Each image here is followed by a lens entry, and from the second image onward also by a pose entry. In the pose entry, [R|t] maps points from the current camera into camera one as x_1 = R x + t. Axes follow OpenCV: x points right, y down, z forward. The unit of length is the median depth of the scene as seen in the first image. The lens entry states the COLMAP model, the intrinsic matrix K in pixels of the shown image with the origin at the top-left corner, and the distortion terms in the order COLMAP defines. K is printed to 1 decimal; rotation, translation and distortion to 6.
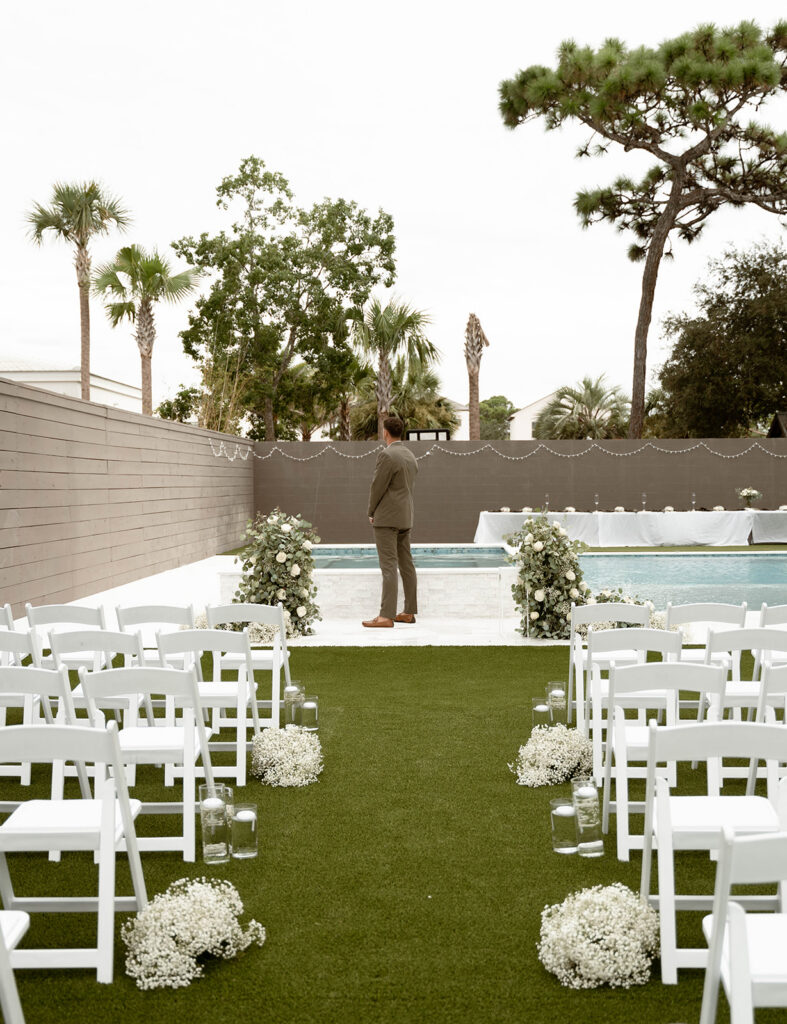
lens RADIAL K [[1352.6, 0, 423.8], [0, 1352.6, 510.4], [0, 0, 1]] dist [0.006578, 0.031053]
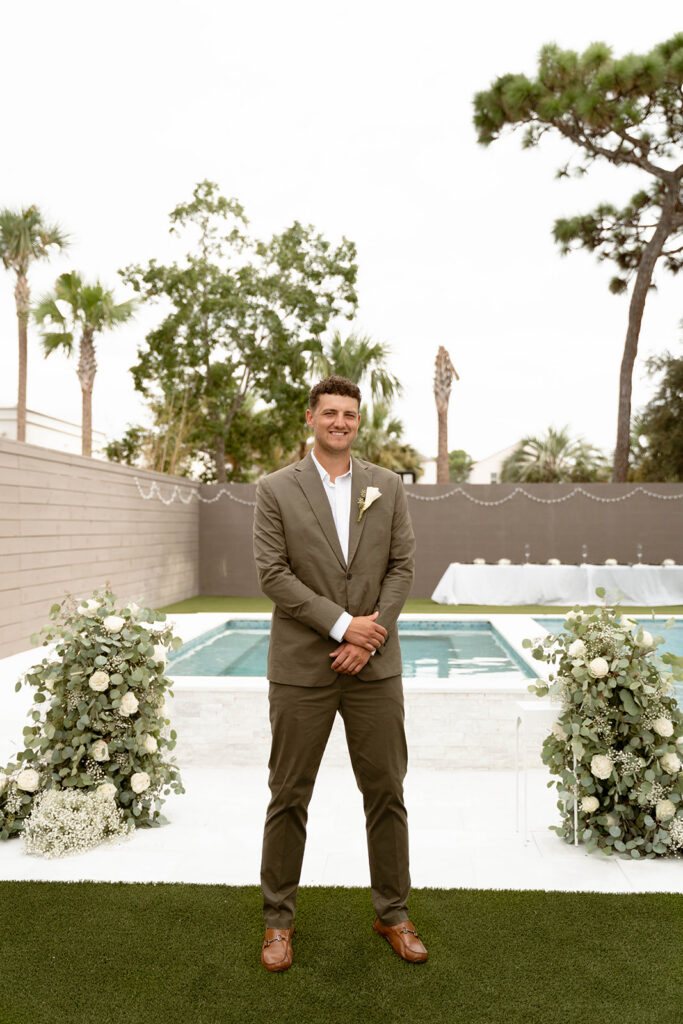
lens RADIAL K [[1027.0, 0, 341.5], [0, 1027.0, 512.0], [0, 0, 1]] dist [0.007383, 0.003142]
pose [[0.998746, 0.007000, -0.049565, 0.003588], [-0.008672, 0.999397, -0.033609, -0.009069], [0.049300, 0.033997, 0.998205, 0.307292]]
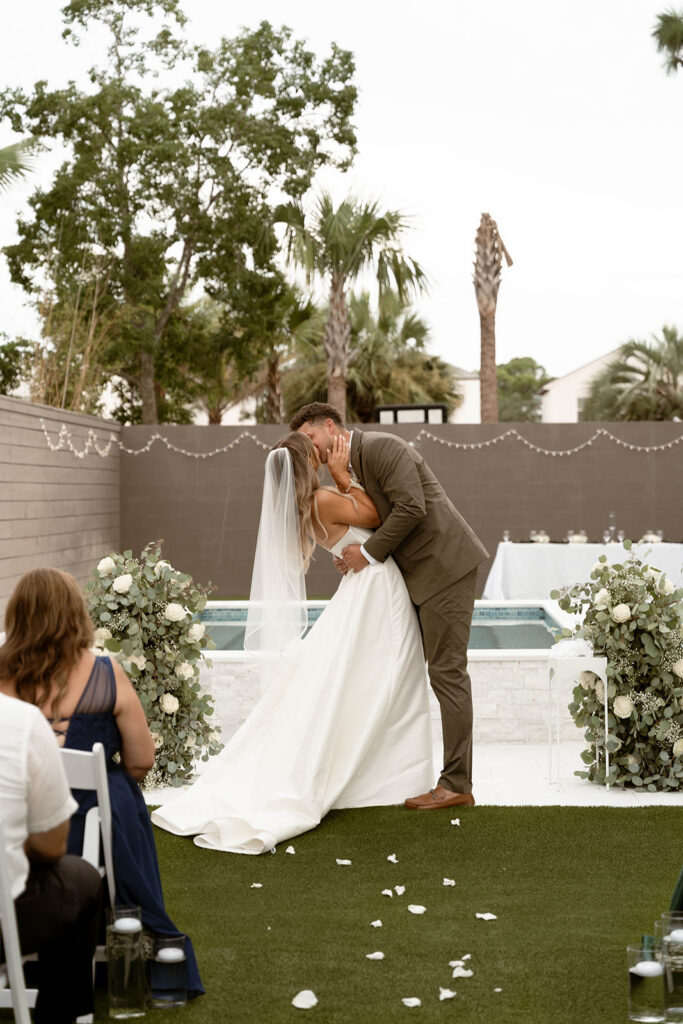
lens RADIAL K [[1786.4, 0, 341.5], [0, 1786.4, 512.0], [0, 0, 1]] dist [0.032076, 0.018033]
pose [[0.999283, 0.000272, -0.037862, 0.002291], [-0.000618, 0.999958, -0.009123, -0.005153], [0.037858, 0.009140, 0.999241, 0.206162]]
